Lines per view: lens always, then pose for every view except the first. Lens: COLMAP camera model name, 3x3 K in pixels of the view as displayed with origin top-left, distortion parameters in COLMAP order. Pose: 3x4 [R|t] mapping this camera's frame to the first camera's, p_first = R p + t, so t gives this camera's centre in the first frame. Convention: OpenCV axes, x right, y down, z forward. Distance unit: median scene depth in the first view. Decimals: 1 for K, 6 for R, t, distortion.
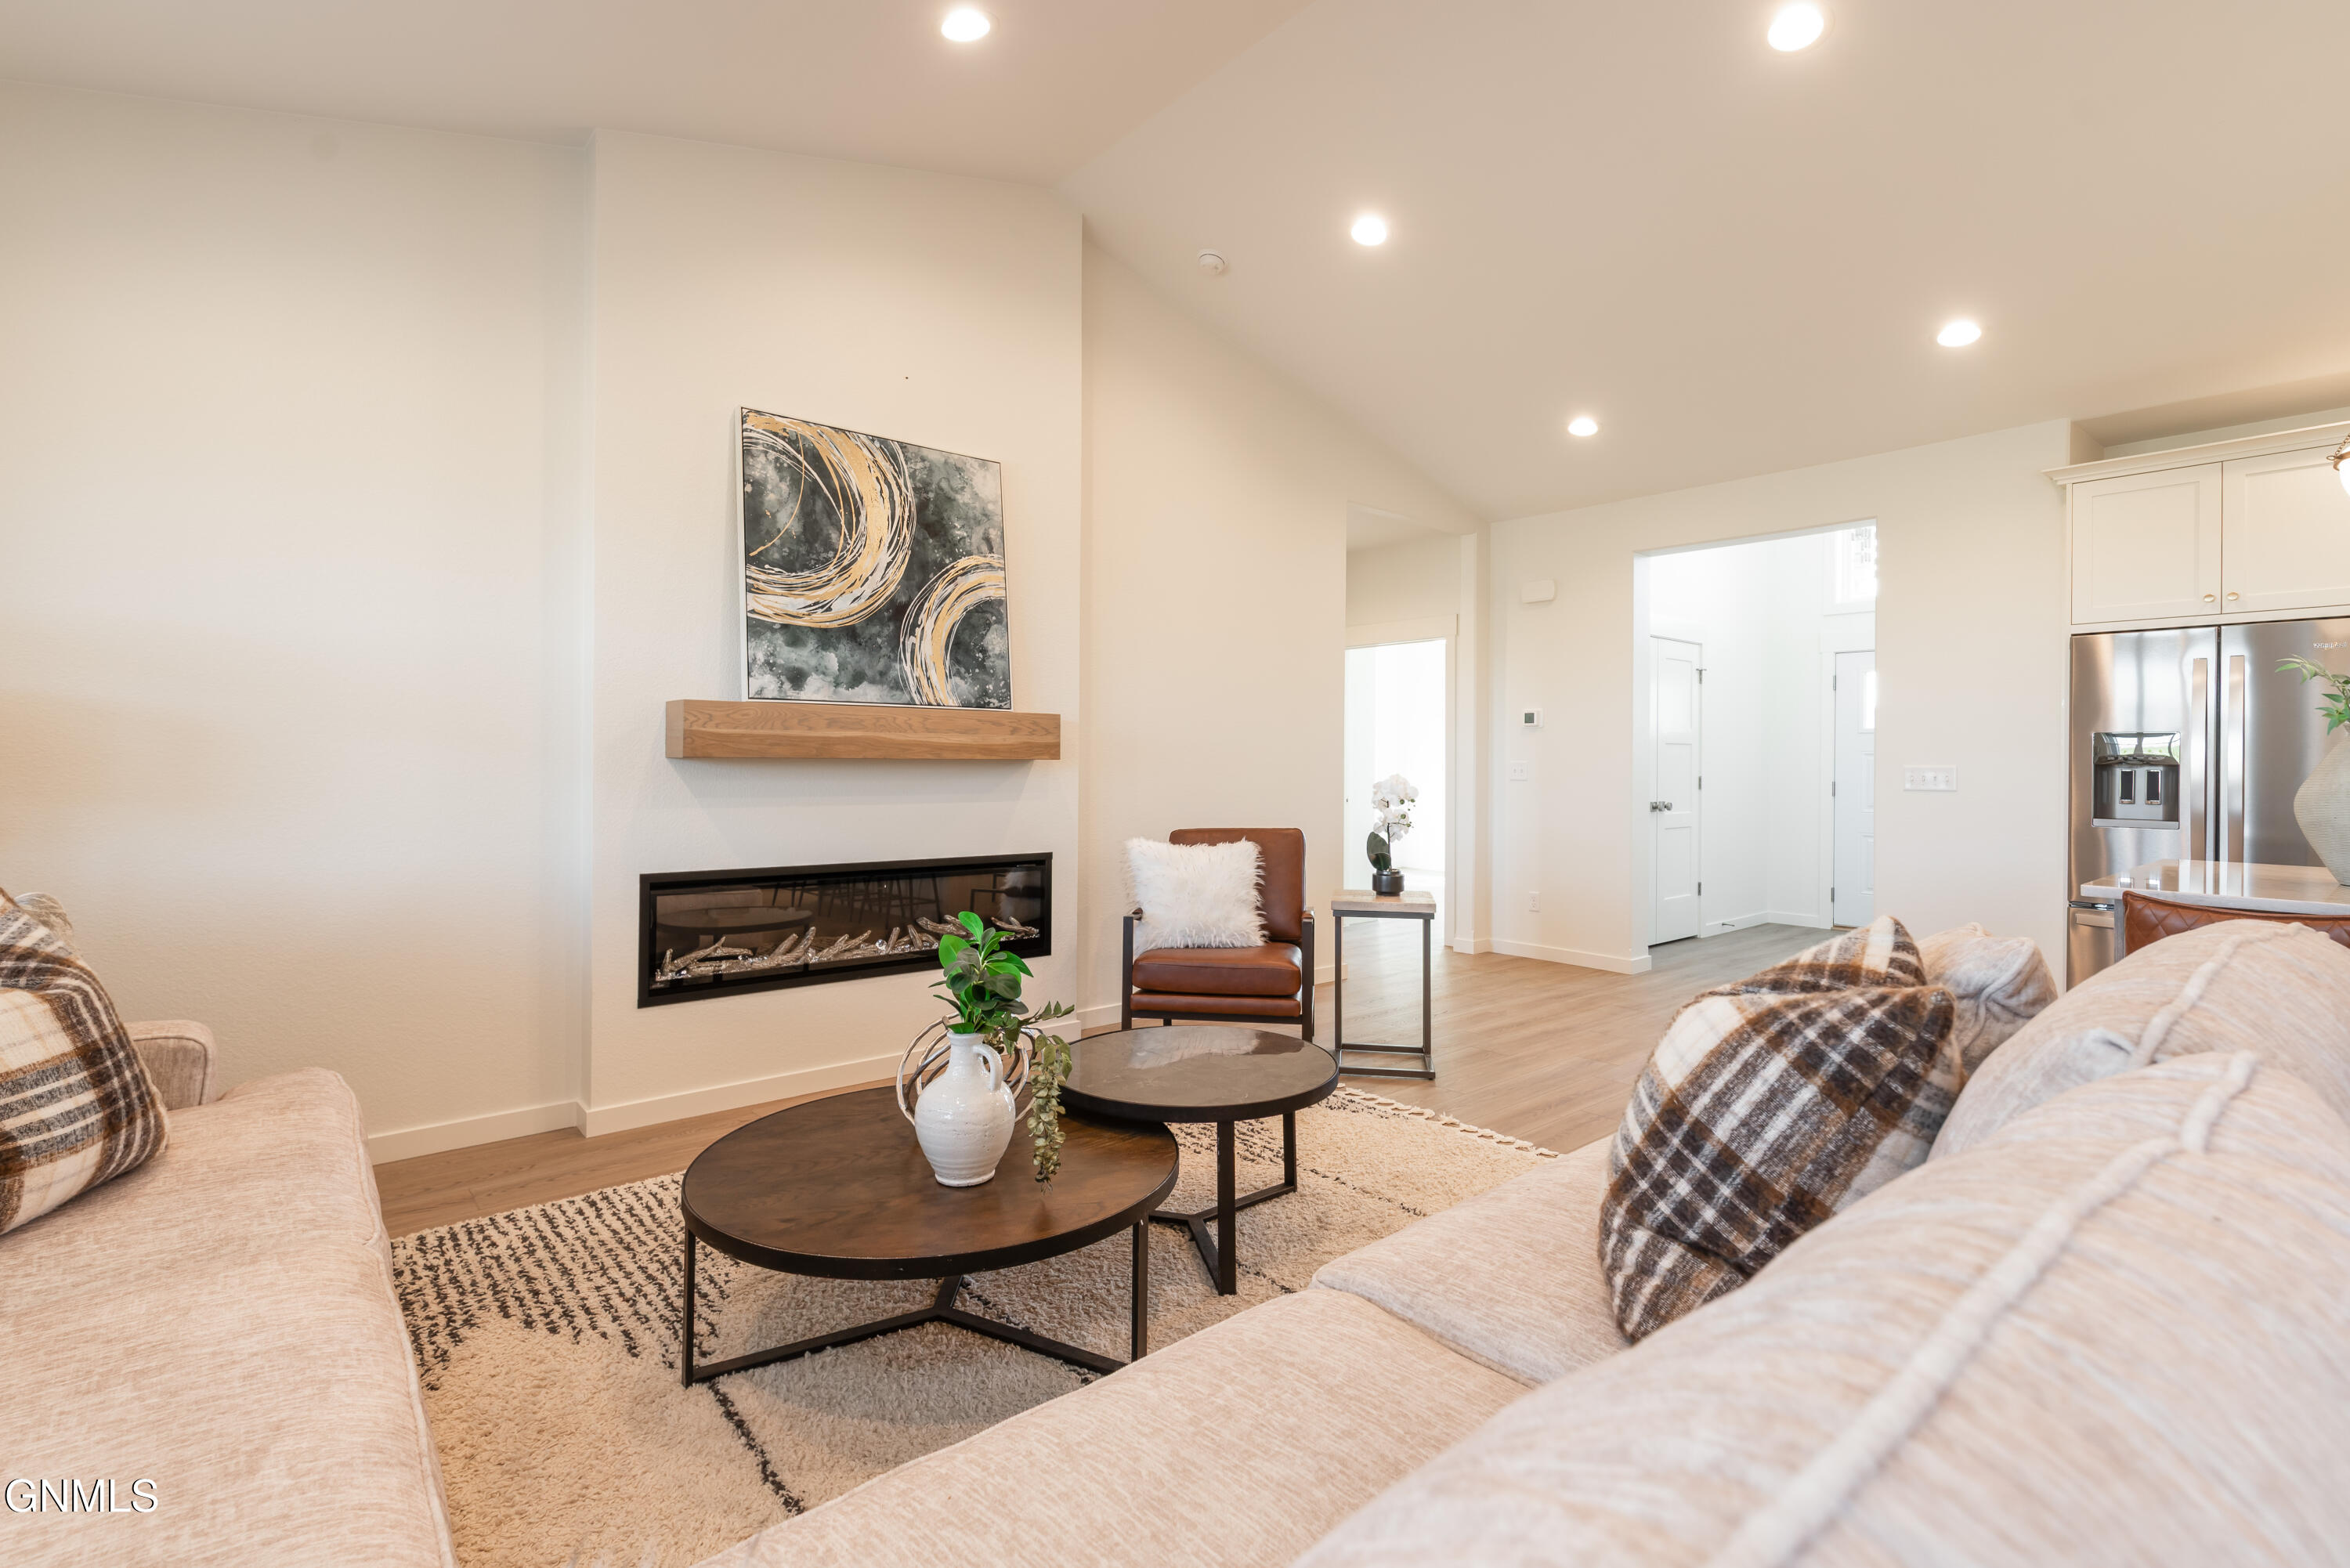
lens RADIAL K [[1071.4, 0, 1148.9], [0, 1071.4, 771.2], [0, 0, 1]] dist [-0.000260, 0.001636]
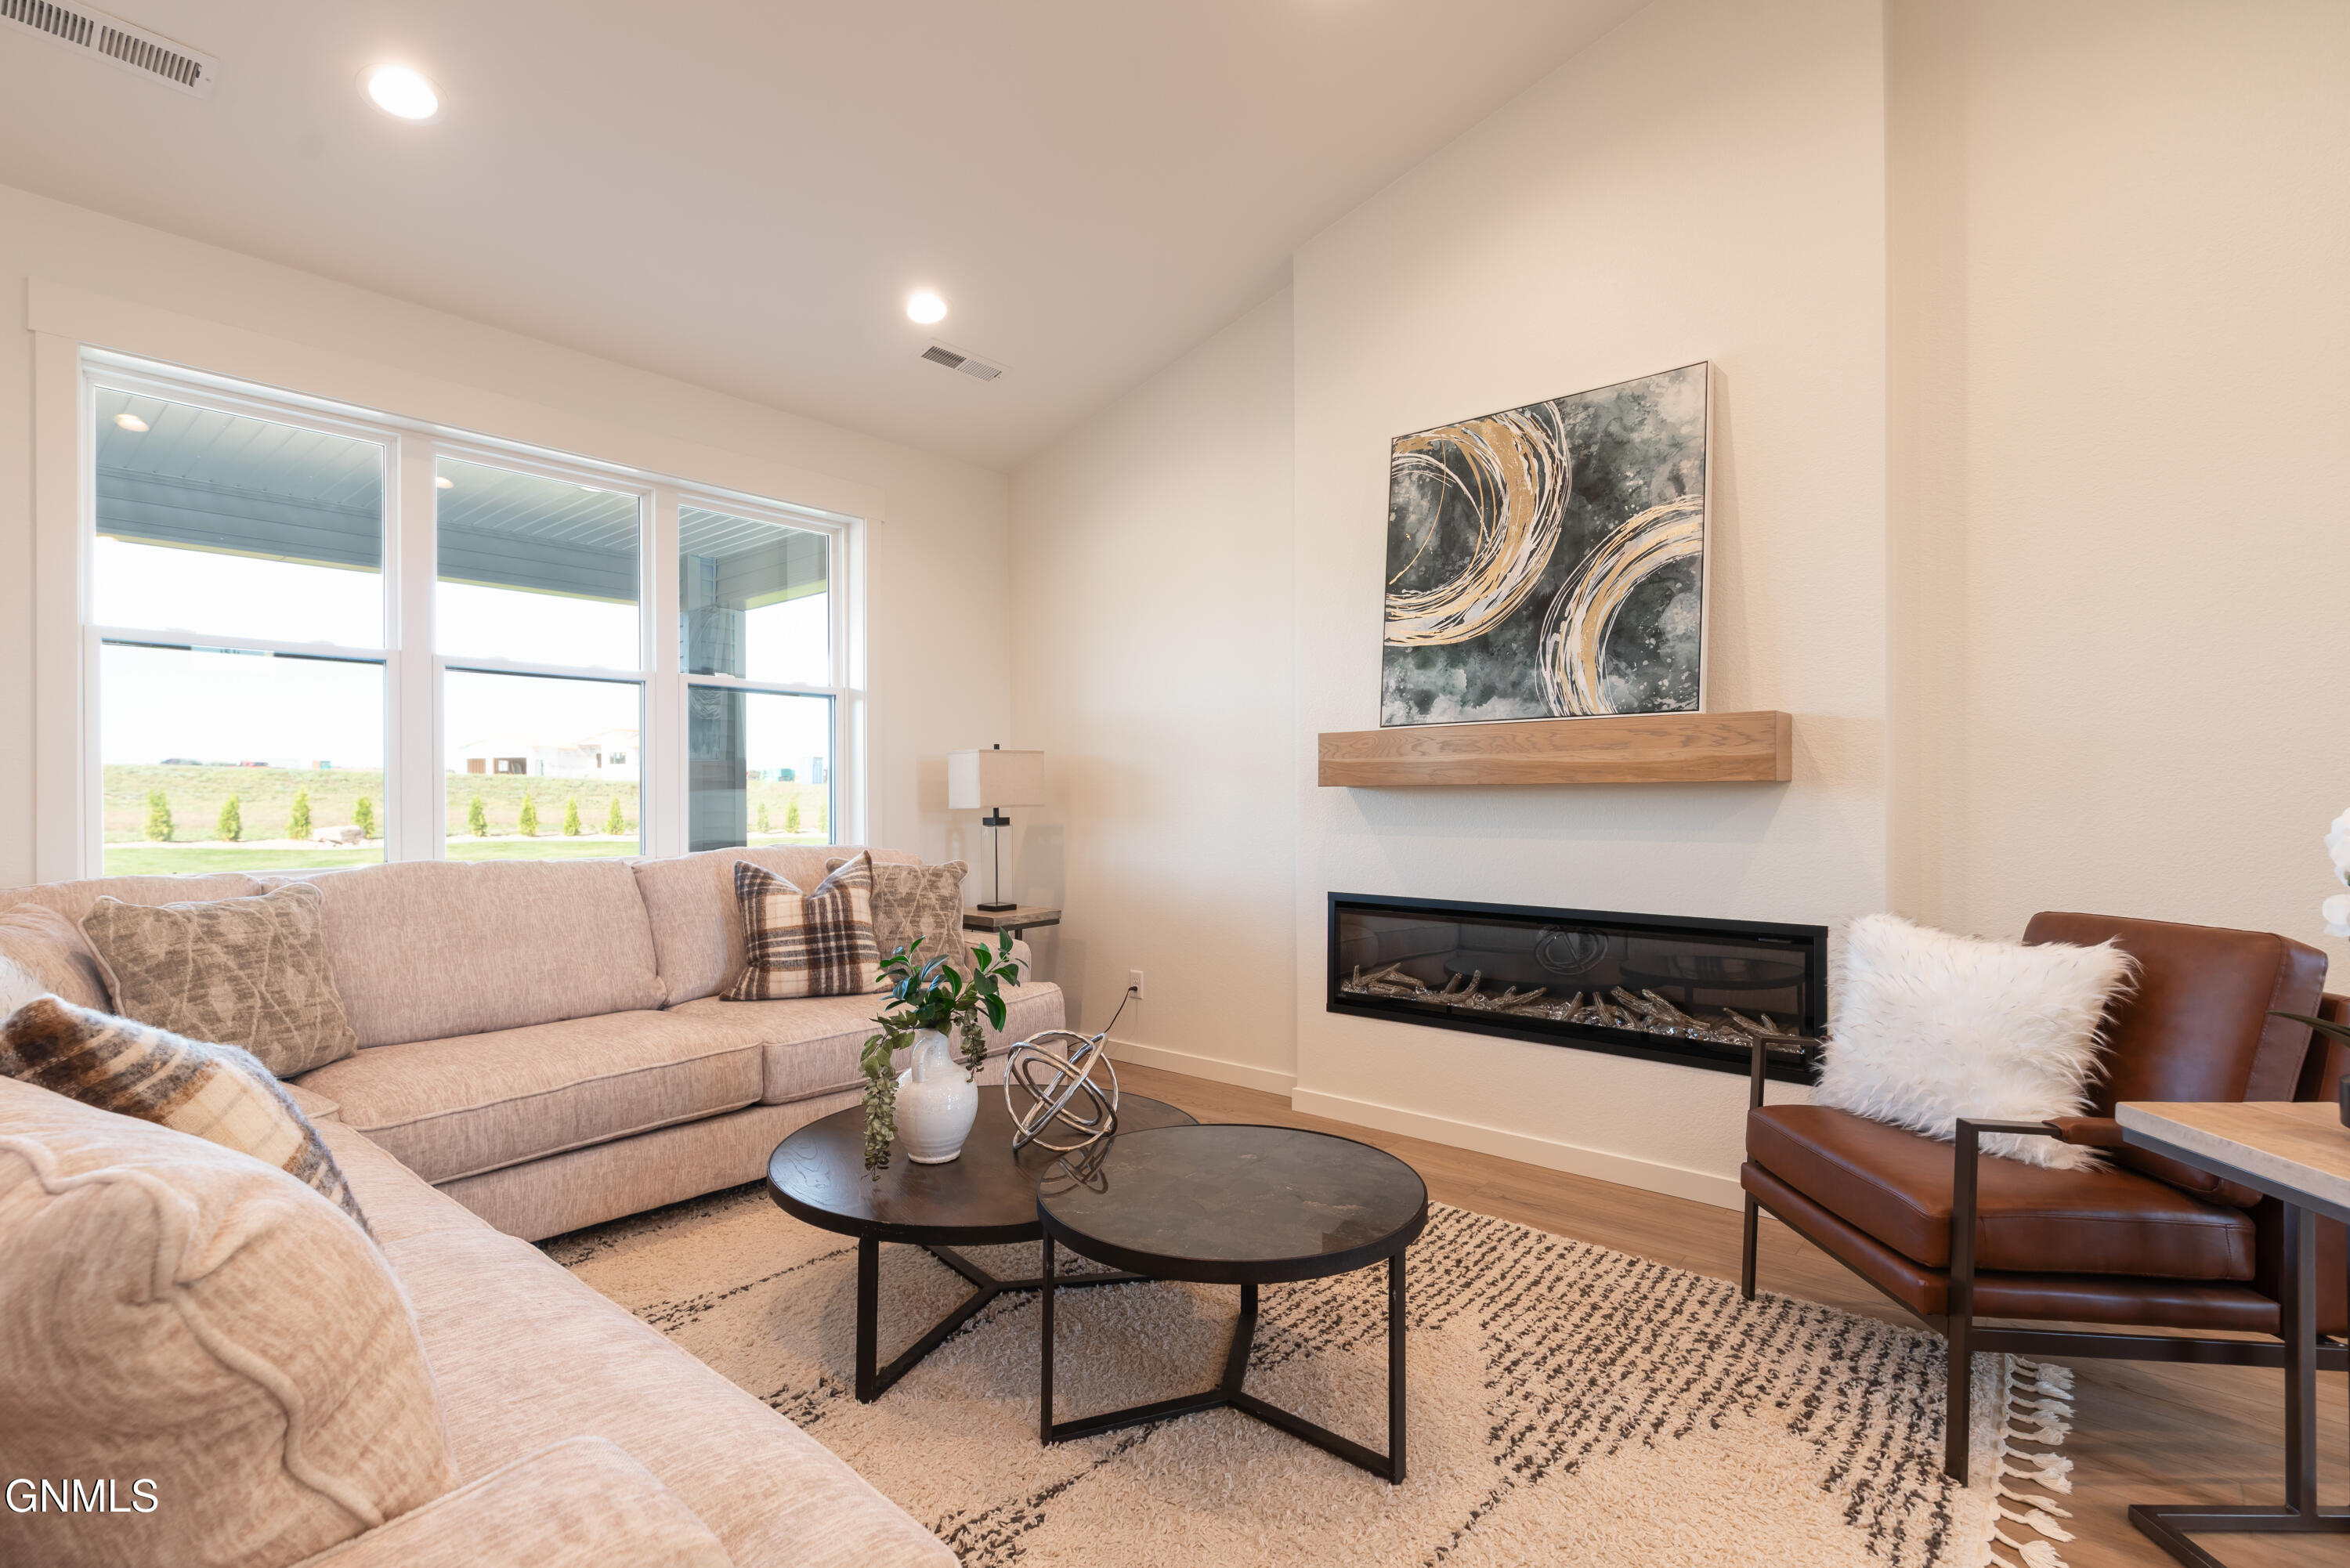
lens RADIAL K [[1071.4, 0, 1175.4], [0, 1071.4, 803.8], [0, 0, 1]] dist [-0.000260, 0.001636]
pose [[0.172244, -0.001161, -0.985054, 0.534614], [-0.004958, 0.999986, -0.002046, 0.006694], [0.985042, 0.005237, 0.172236, 0.580062]]
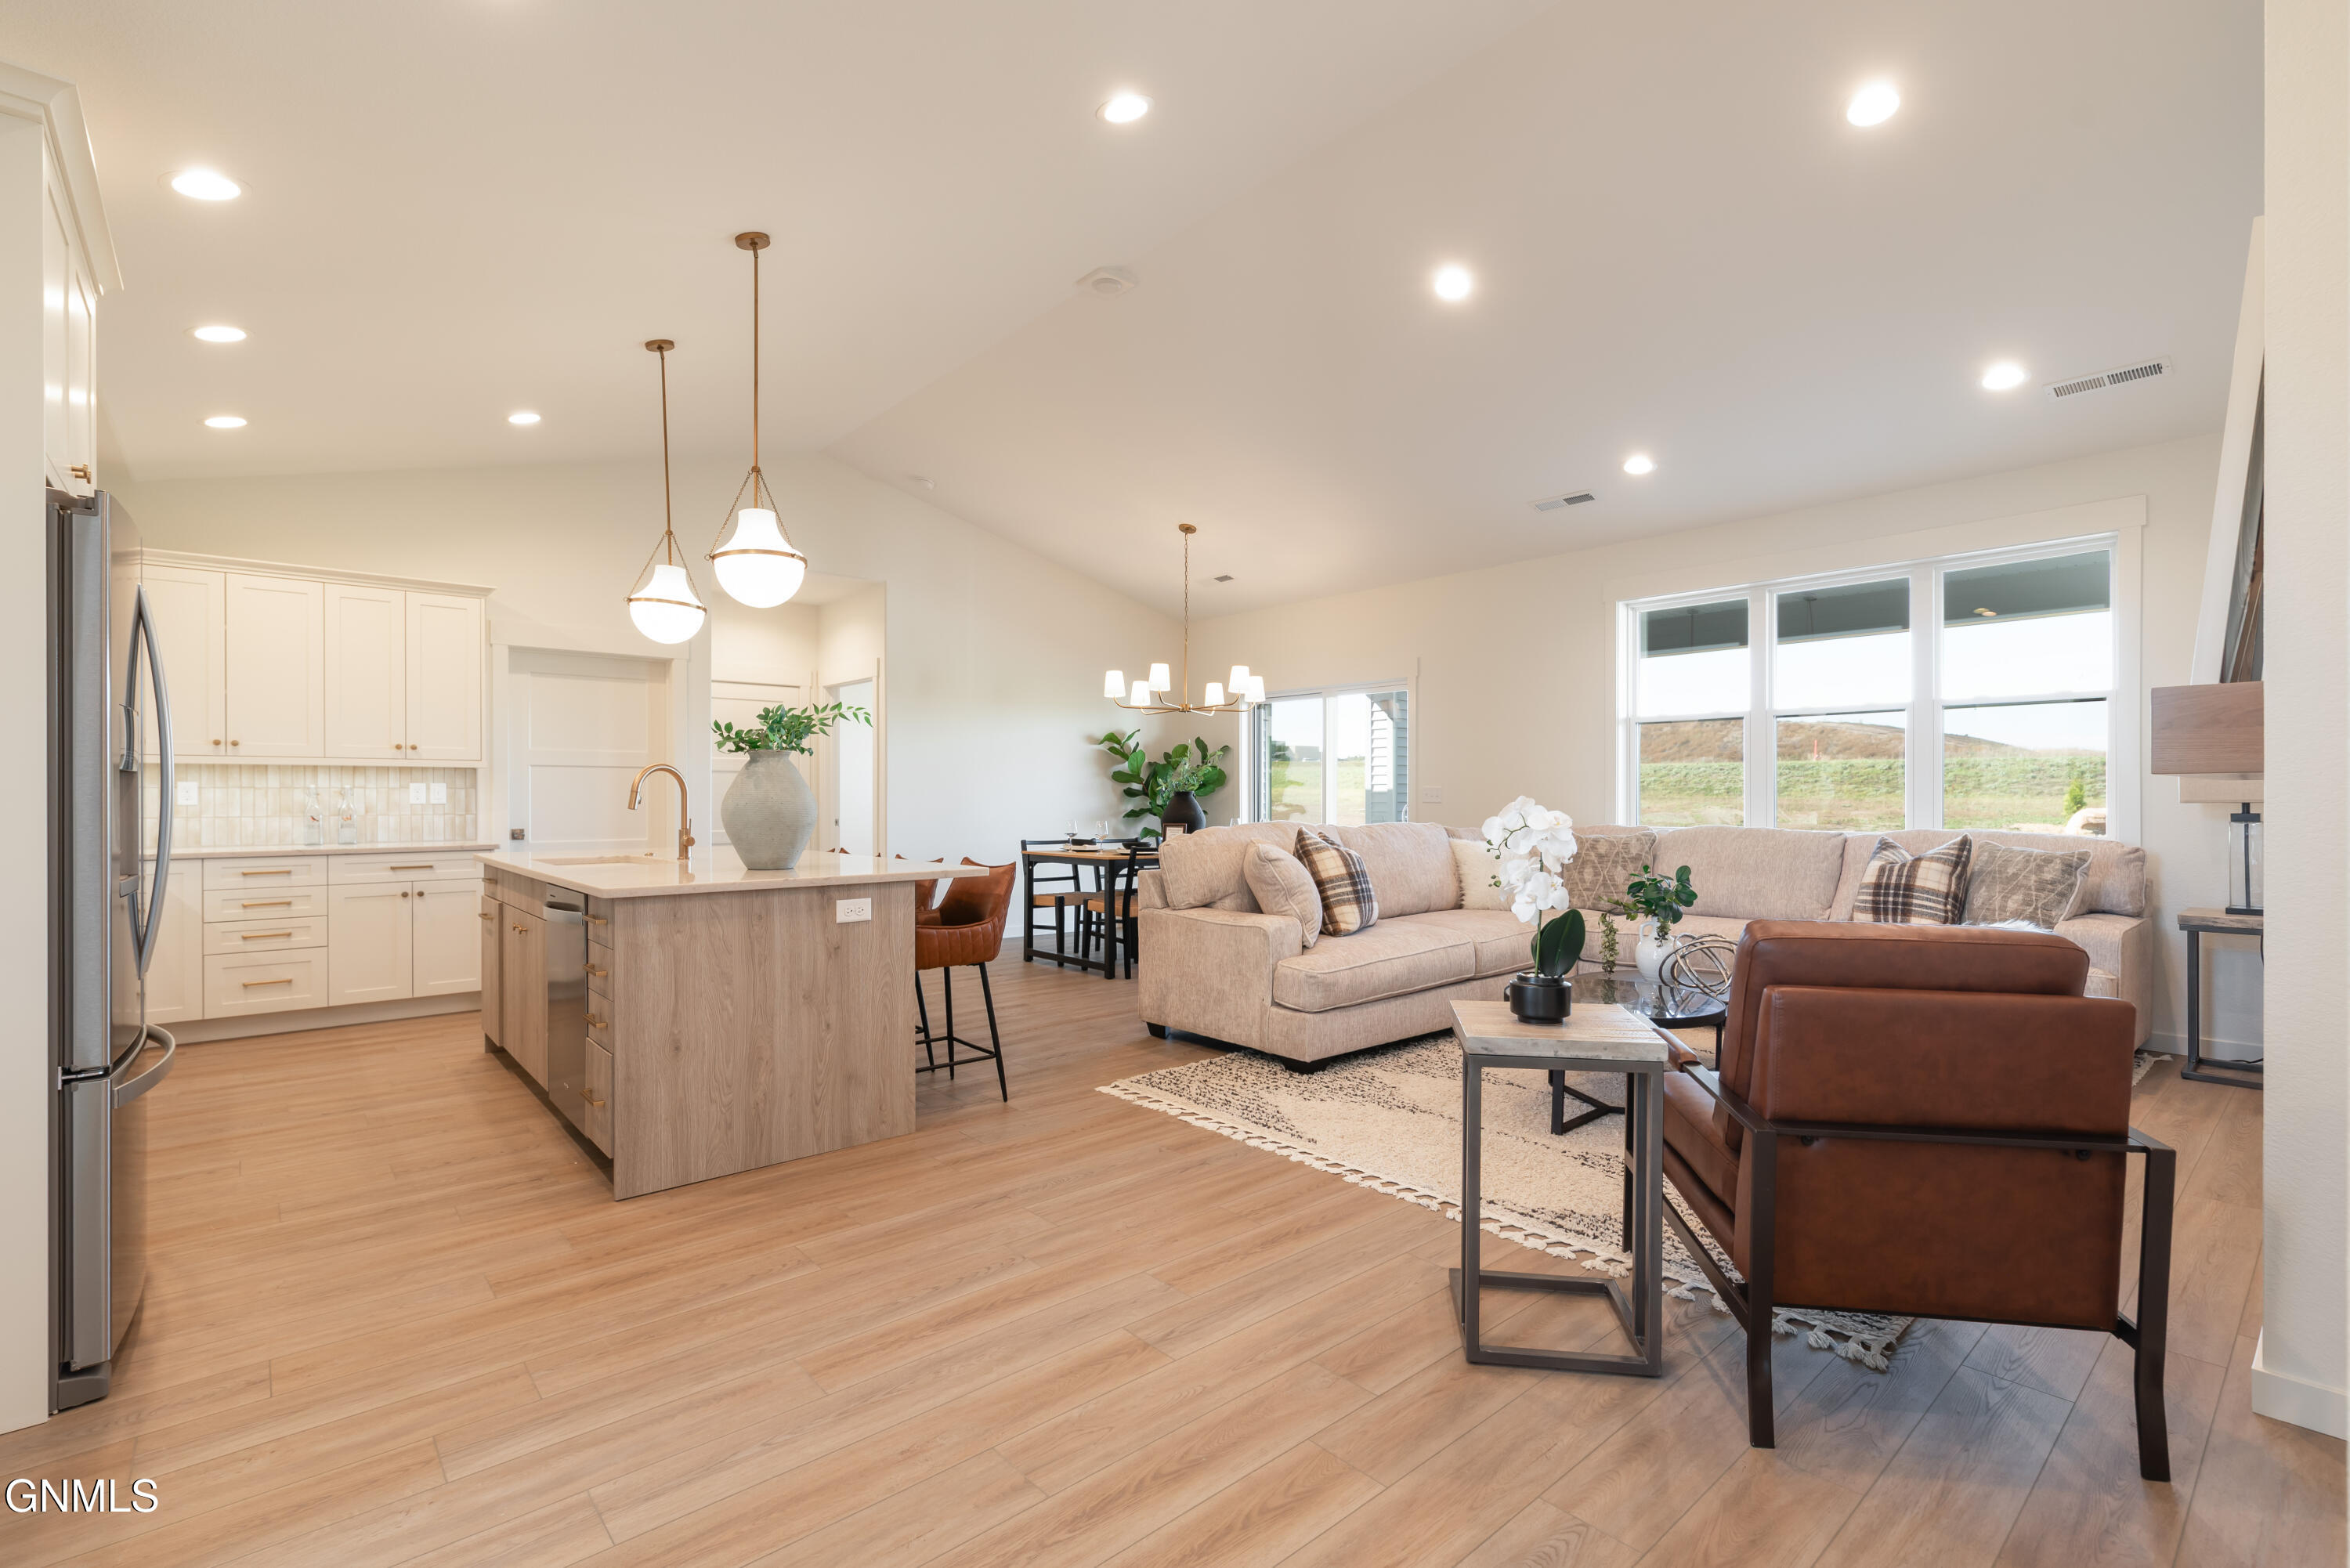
lens RADIAL K [[1071.4, 0, 1184.7], [0, 1071.4, 793.6], [0, 0, 1]] dist [-0.000260, 0.001636]
pose [[-0.999422, -0.005638, -0.033532, 0.447809], [-0.005929, 0.999946, 0.008586, -0.002429], [0.033482, 0.008780, -0.999401, 1.654836]]
